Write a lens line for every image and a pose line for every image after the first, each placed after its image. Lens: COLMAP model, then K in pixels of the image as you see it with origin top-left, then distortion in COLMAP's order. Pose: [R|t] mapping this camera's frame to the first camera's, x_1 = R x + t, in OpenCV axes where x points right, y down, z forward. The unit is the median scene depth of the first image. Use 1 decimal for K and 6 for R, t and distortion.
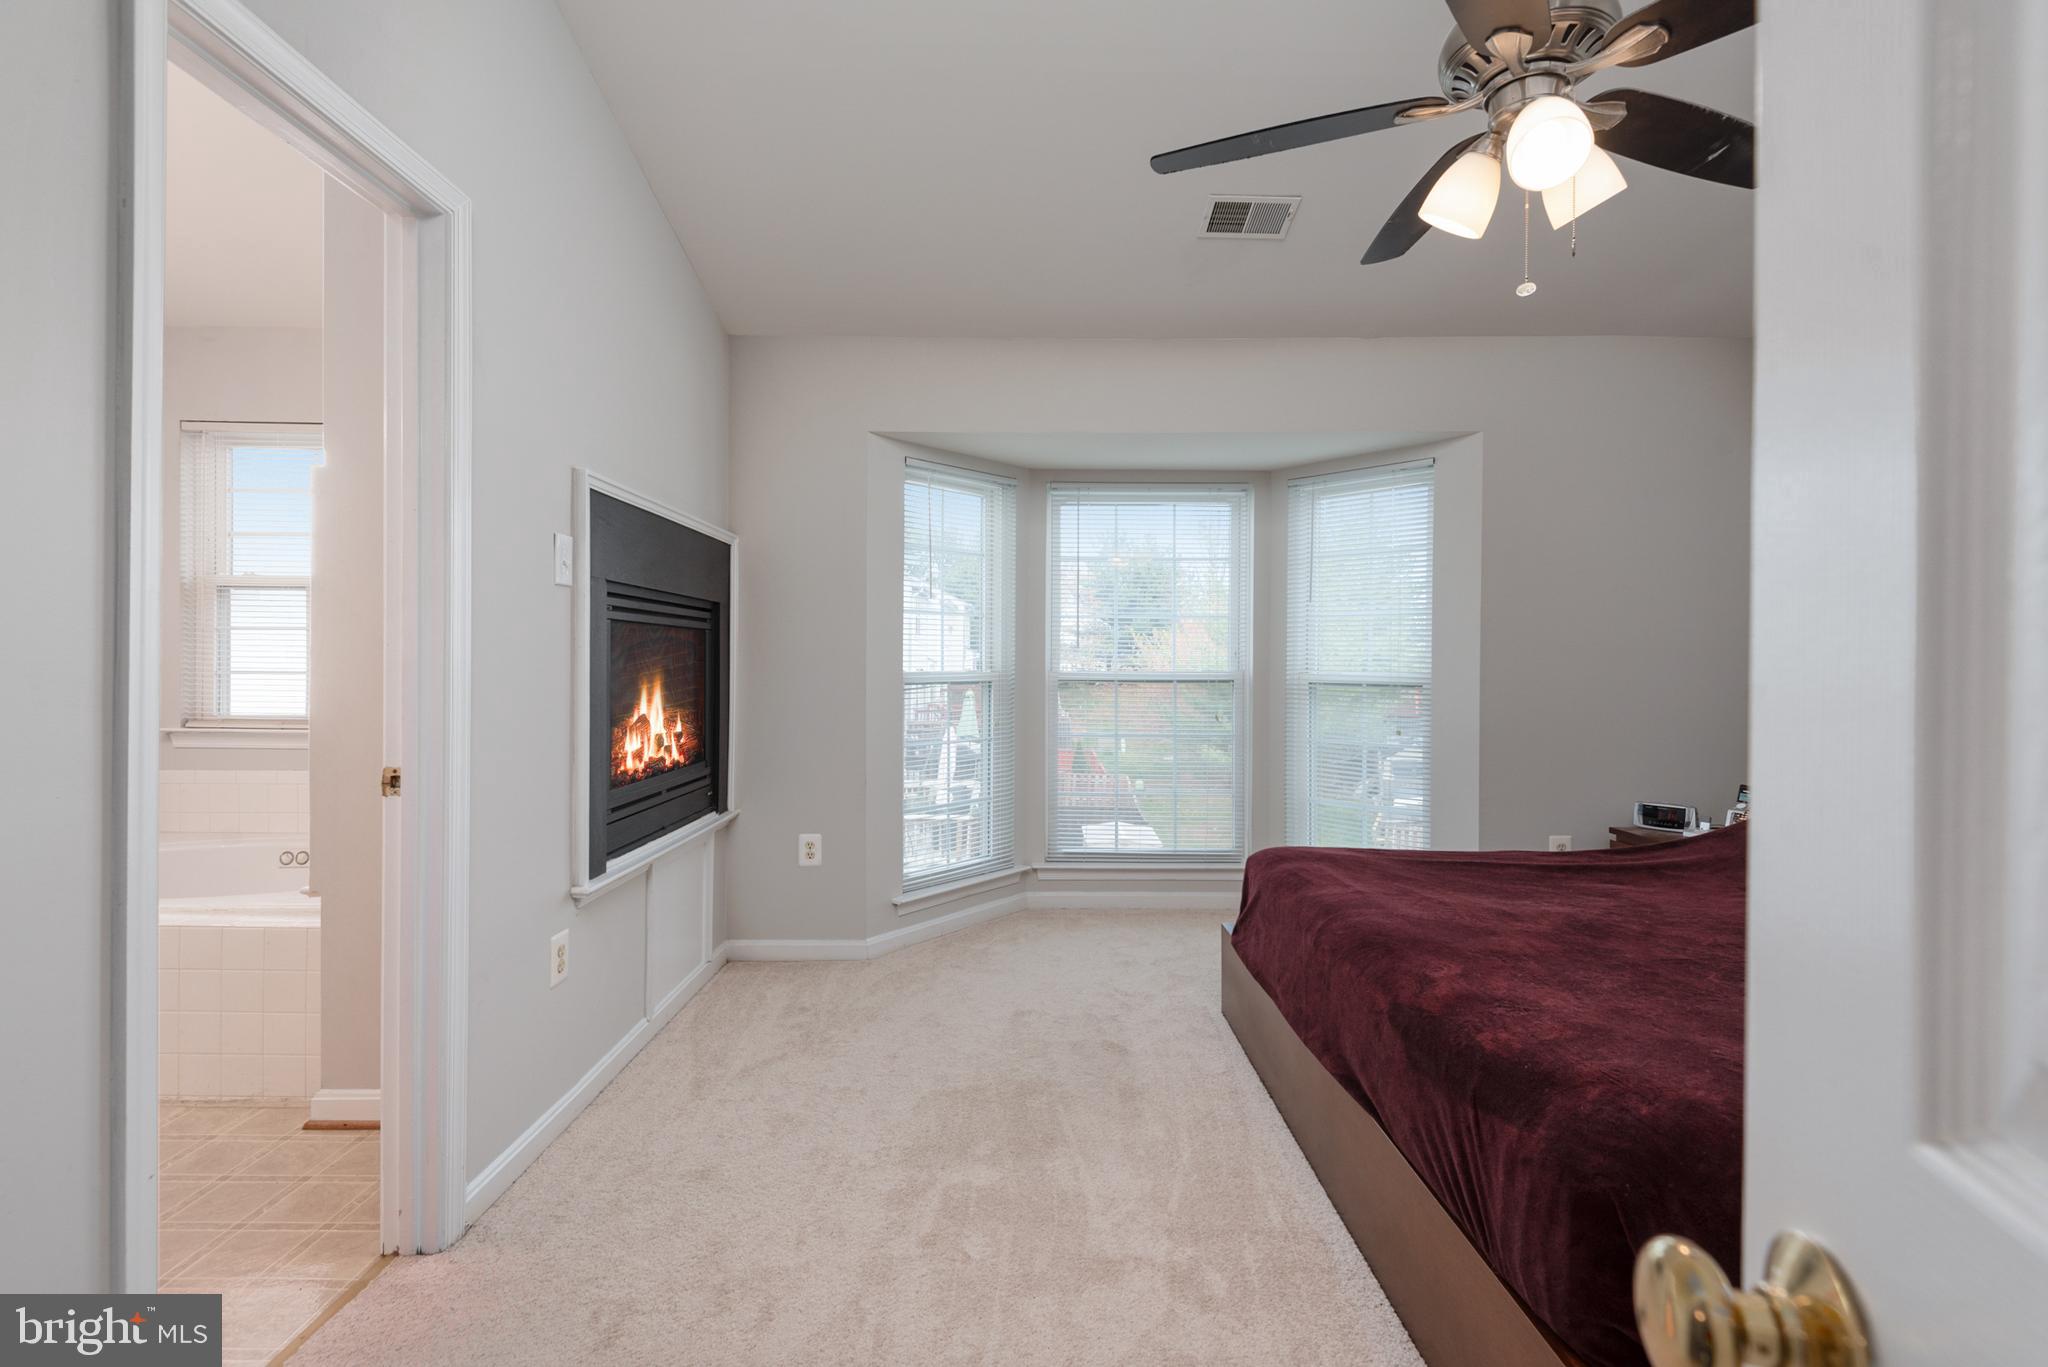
lens RADIAL K [[941.8, 0, 1024.0], [0, 941.8, 683.5], [0, 0, 1]] dist [0.001132, 0.000072]
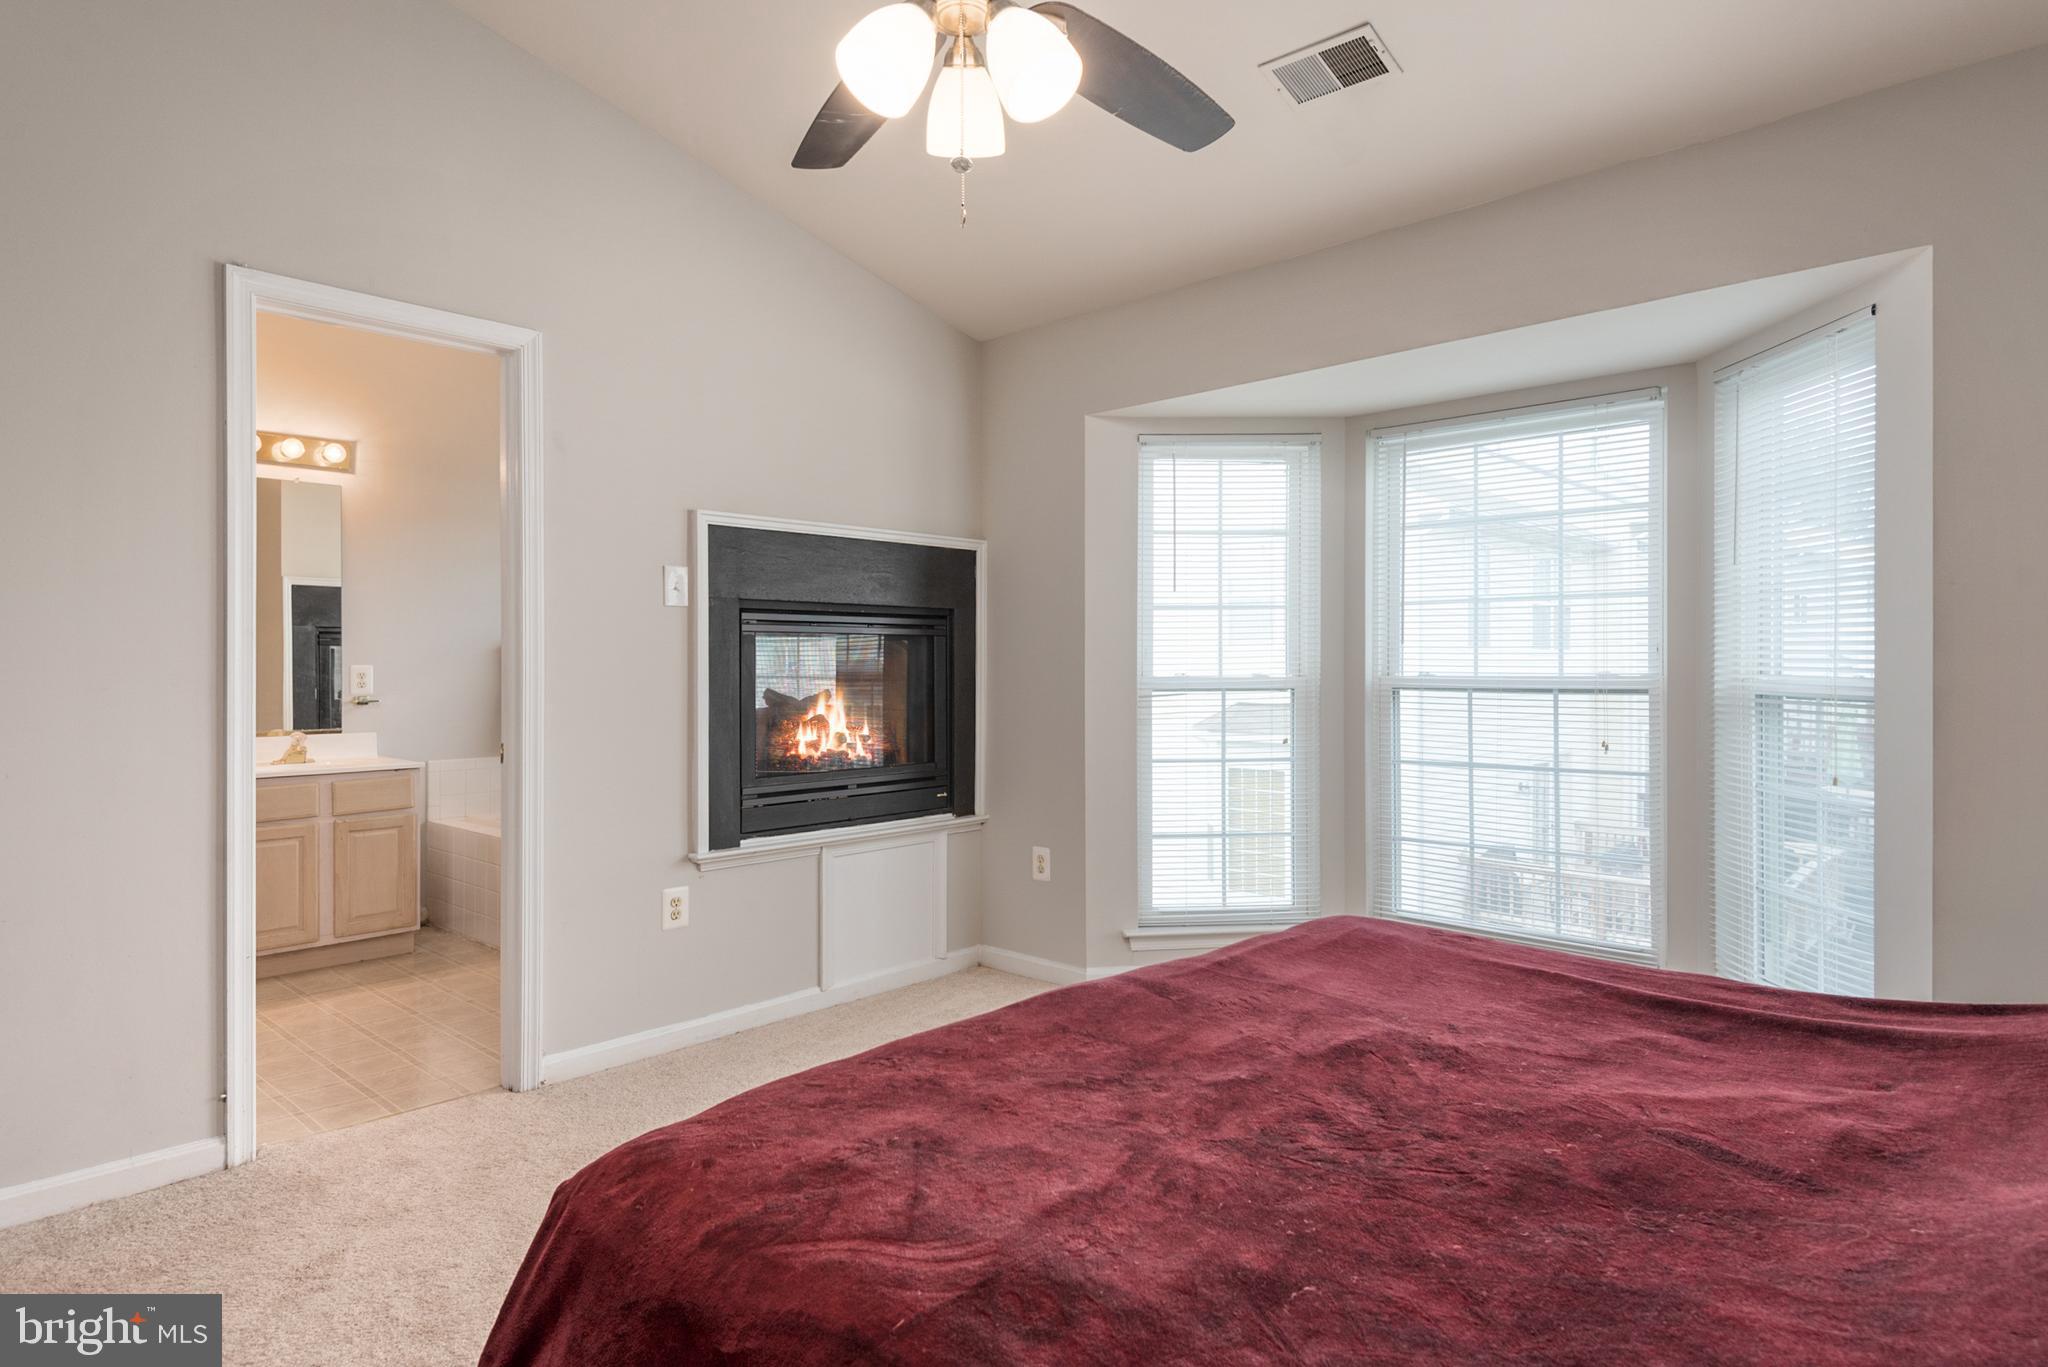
lens RADIAL K [[1171.2, 0, 1024.0], [0, 1171.2, 683.5], [0, 0, 1]] dist [0.025977, 0.000106]
pose [[0.716580, 0.007329, -0.697467, 0.594654], [-0.010330, 0.999947, -0.000106, -0.005594], [0.697429, 0.007281, 0.716617, 0.139305]]
